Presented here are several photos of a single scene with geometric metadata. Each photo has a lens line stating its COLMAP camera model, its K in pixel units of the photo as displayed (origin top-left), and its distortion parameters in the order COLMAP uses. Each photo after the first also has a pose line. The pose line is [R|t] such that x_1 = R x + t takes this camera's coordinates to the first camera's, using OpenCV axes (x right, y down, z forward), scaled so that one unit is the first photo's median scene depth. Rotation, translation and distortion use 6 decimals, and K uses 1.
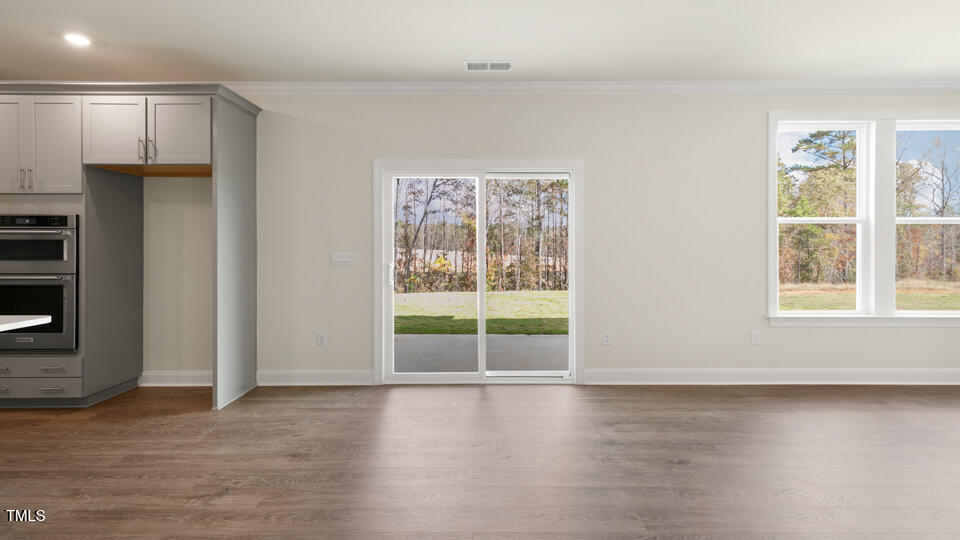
lens RADIAL K [[462.8, 0, 486.8], [0, 462.8, 246.8], [0, 0, 1]] dist [0.001281, 0.000532]
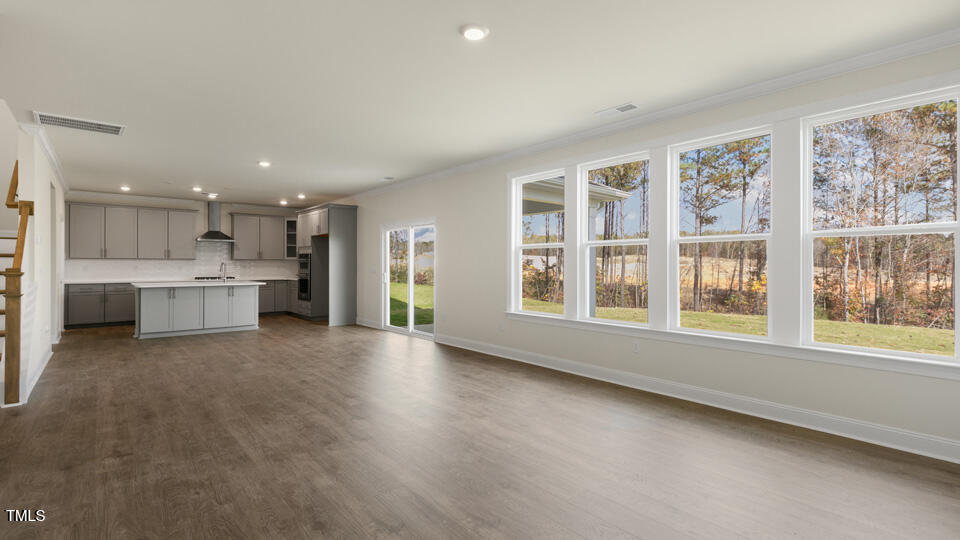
lens RADIAL K [[445.9, 0, 480.0], [0, 445.9, 270.0], [0, 0, 1]] dist [-0.000878, -0.000169]
pose [[0.640670, 0.010721, -0.767742, 1.600808], [-0.001901, 0.999922, 0.012378, -0.002841], [0.767814, -0.006471, 0.640640, 0.022449]]
